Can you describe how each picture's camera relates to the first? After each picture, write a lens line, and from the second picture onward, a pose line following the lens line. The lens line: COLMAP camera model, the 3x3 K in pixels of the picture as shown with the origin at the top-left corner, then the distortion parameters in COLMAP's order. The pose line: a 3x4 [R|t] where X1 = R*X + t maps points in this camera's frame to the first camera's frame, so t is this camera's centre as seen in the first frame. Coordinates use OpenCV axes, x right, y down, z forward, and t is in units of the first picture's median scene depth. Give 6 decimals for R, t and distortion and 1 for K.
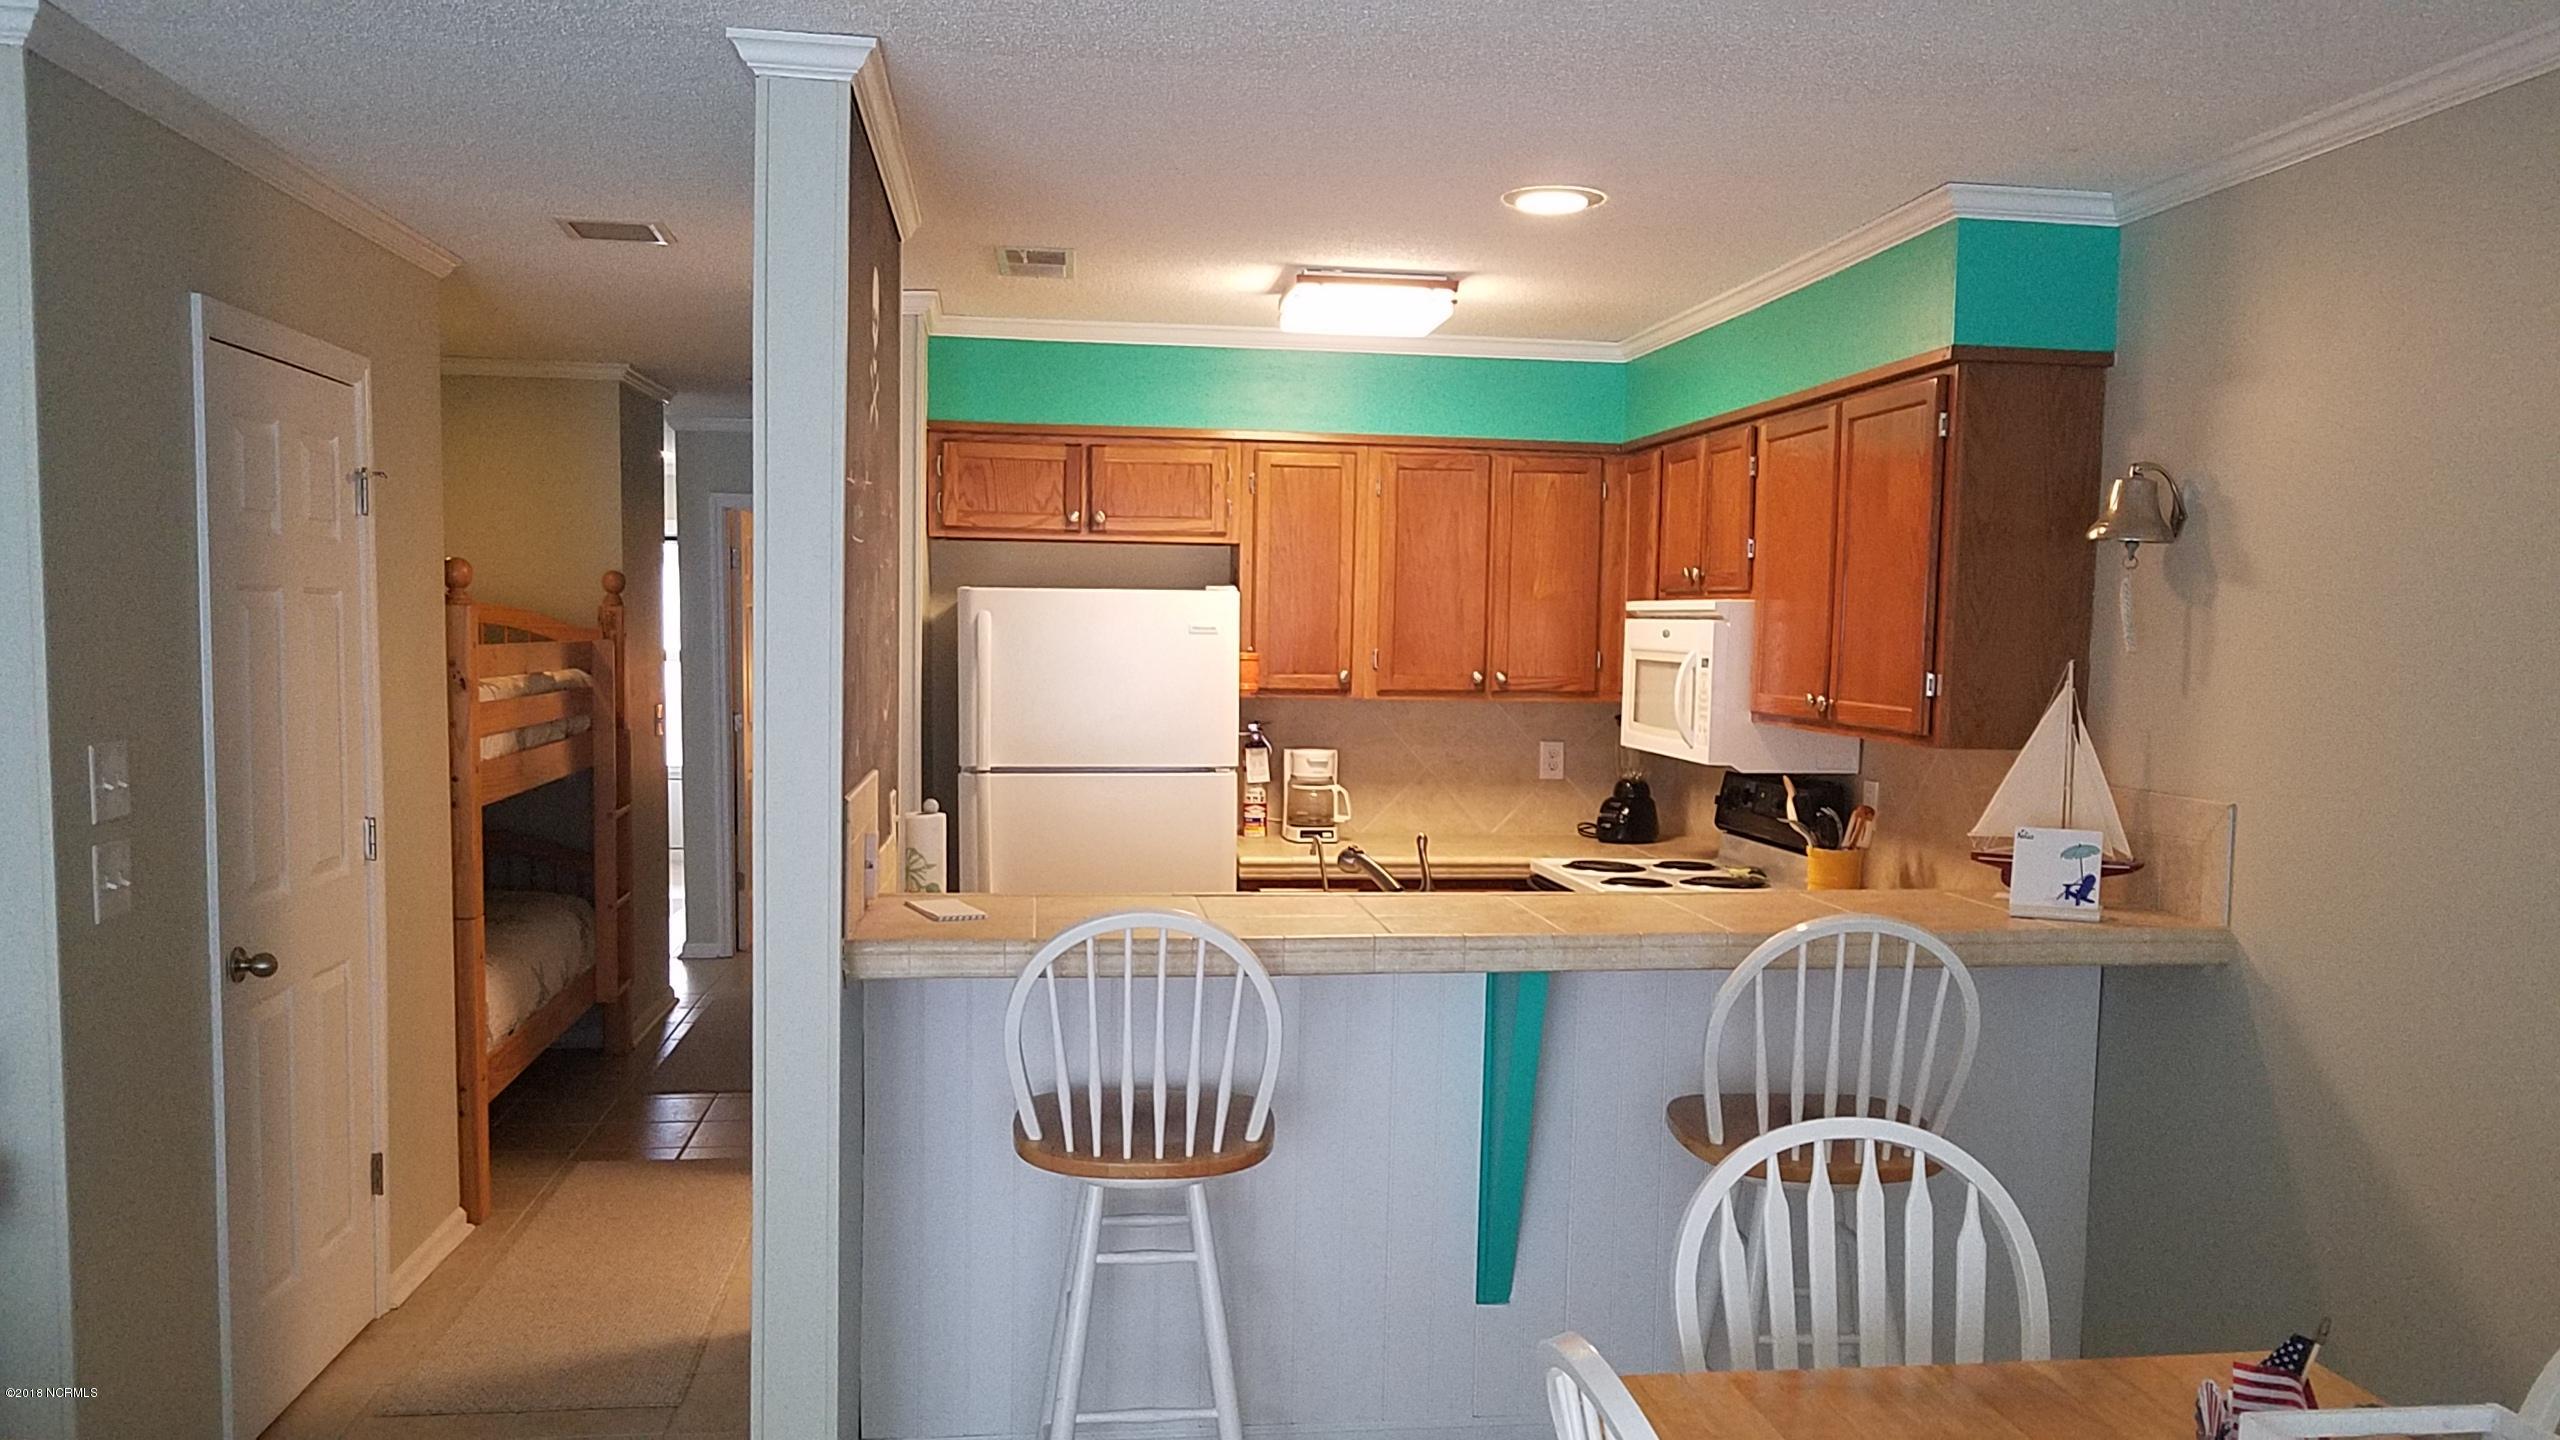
lens RADIAL K [[2002.9, 0, 1293.9], [0, 2002.9, 801.9], [0, 0, 1]] dist [0.010153, -0.024556]
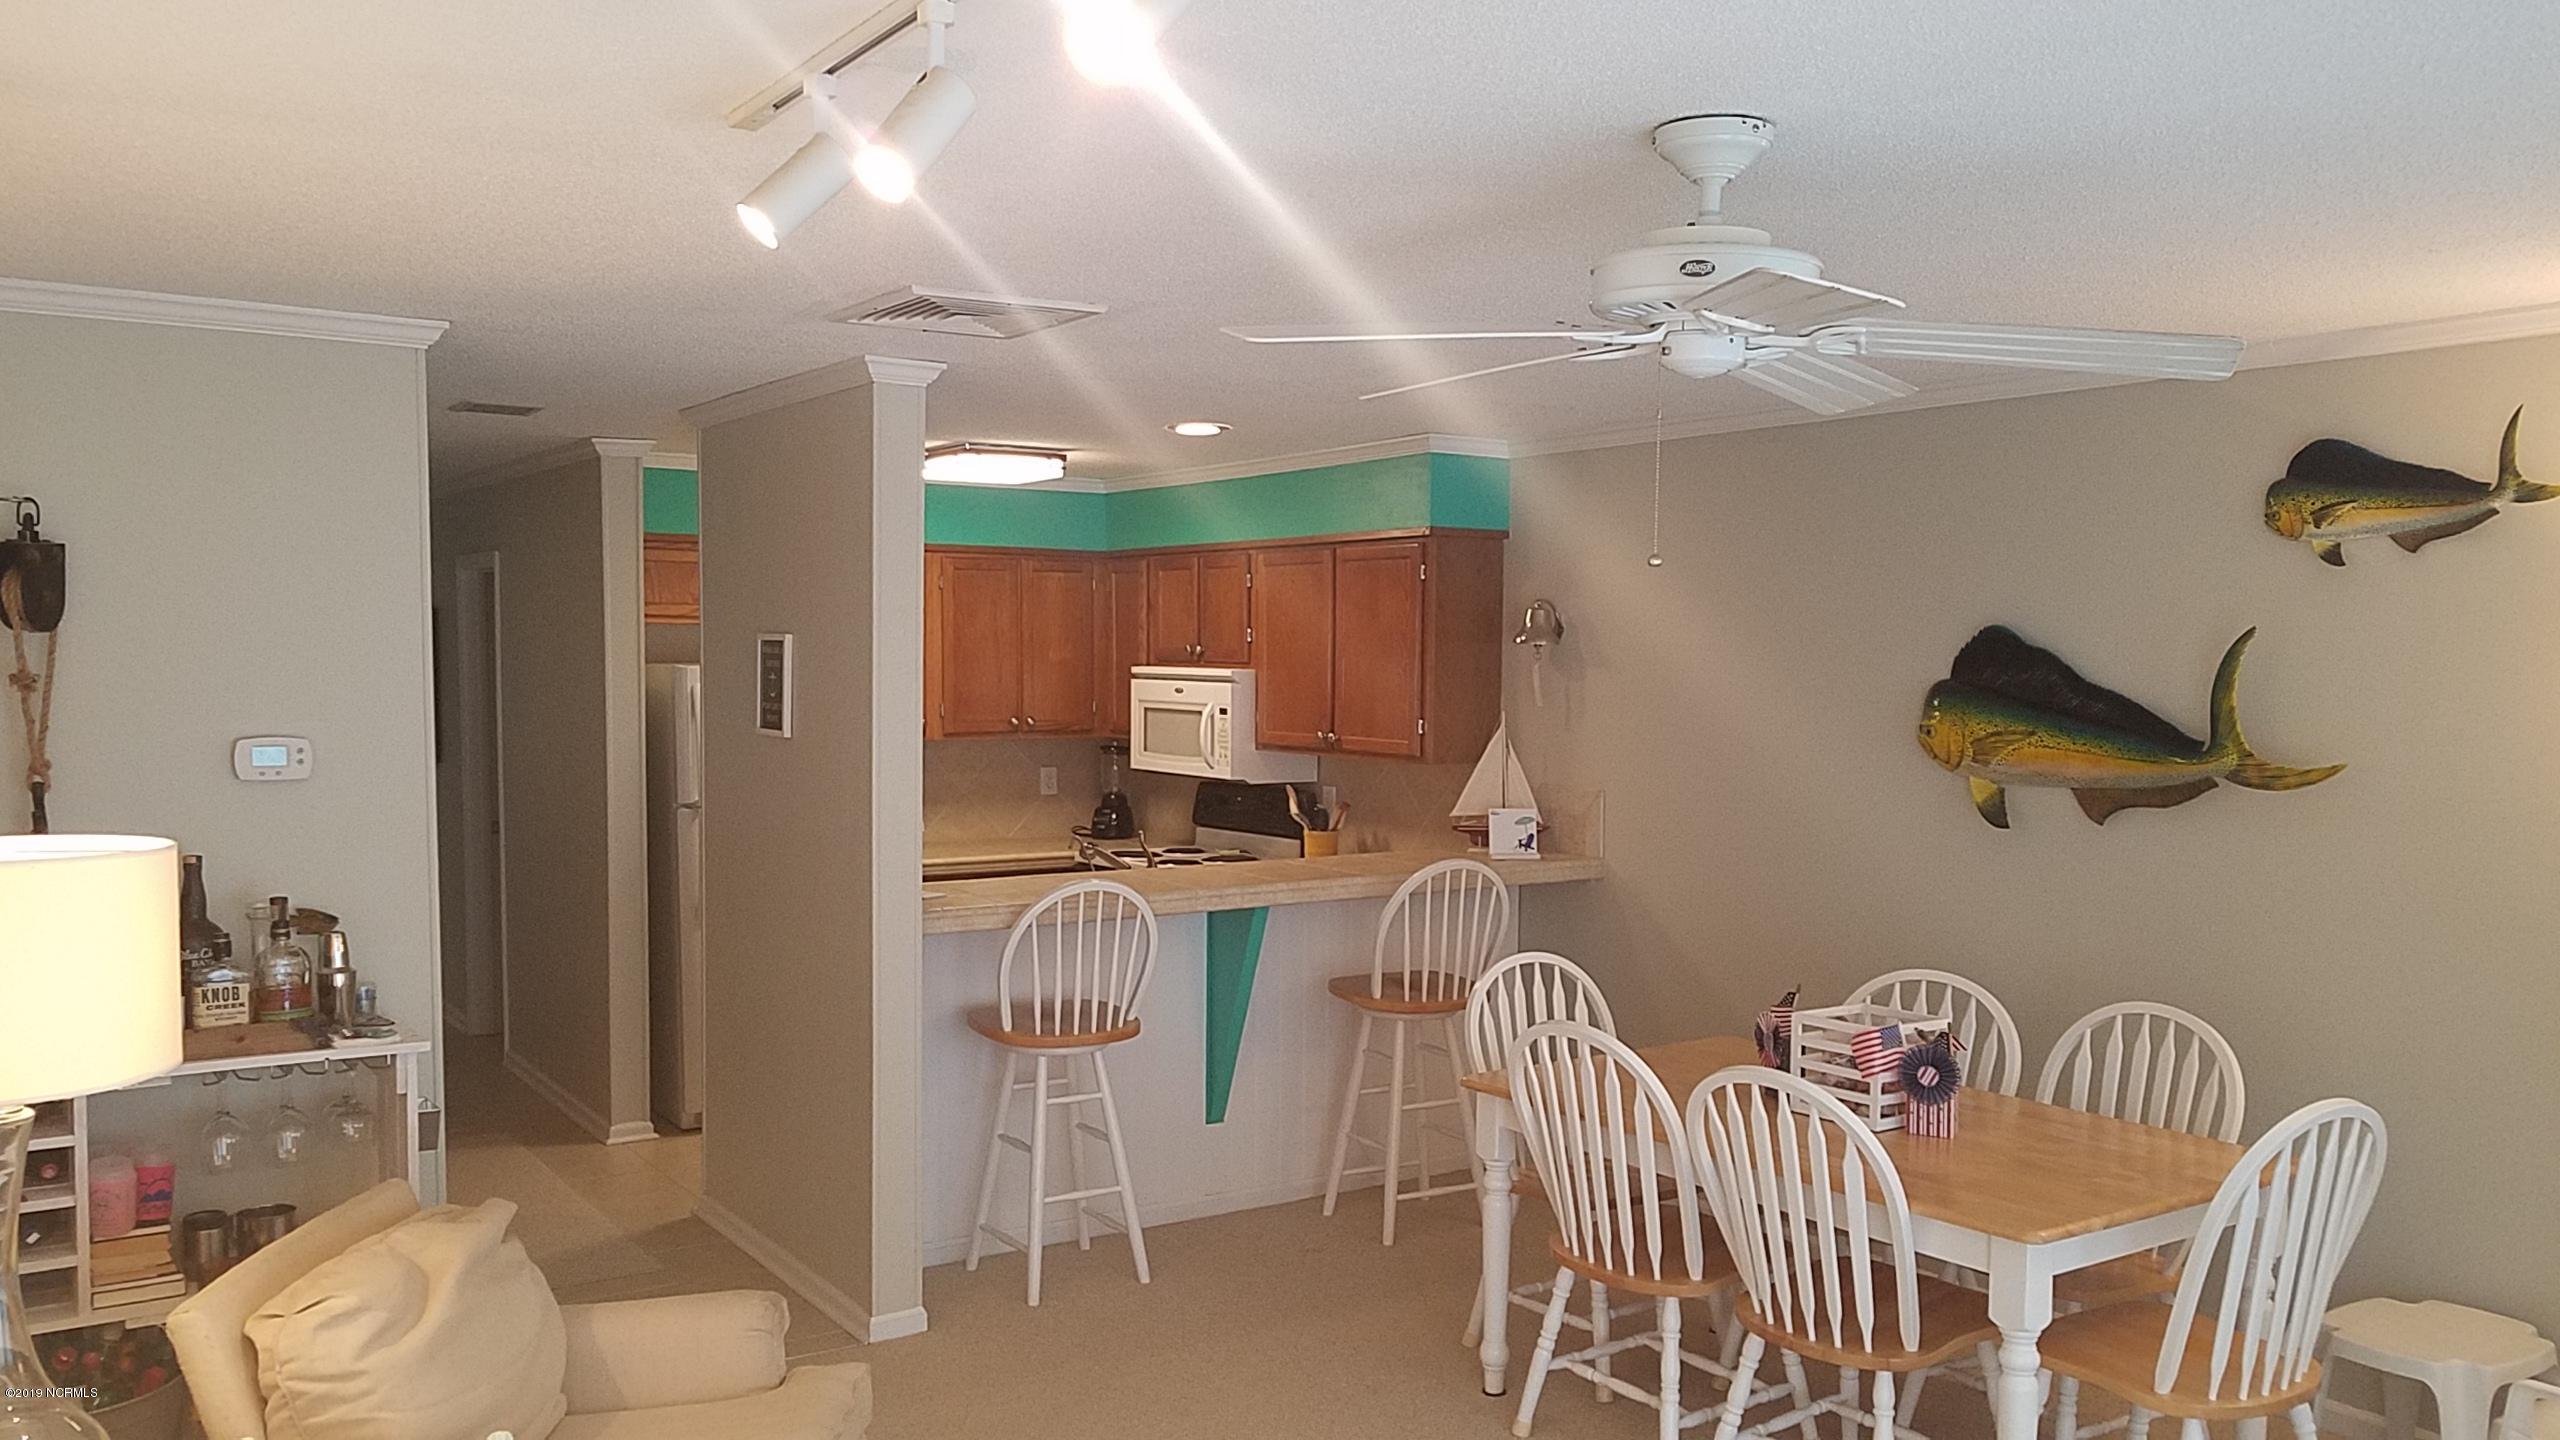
lens RADIAL K [[2002.9, 0, 1228.3], [0, 2002.9, 788.7], [0, 0, 1]] dist [0.010153, -0.024556]
pose [[0.906550, -0.041598, 0.420045, -0.484964], [0.047067, 0.998888, -0.002659, -0.009036], [-0.419467, 0.022181, 0.907500, -0.408430]]
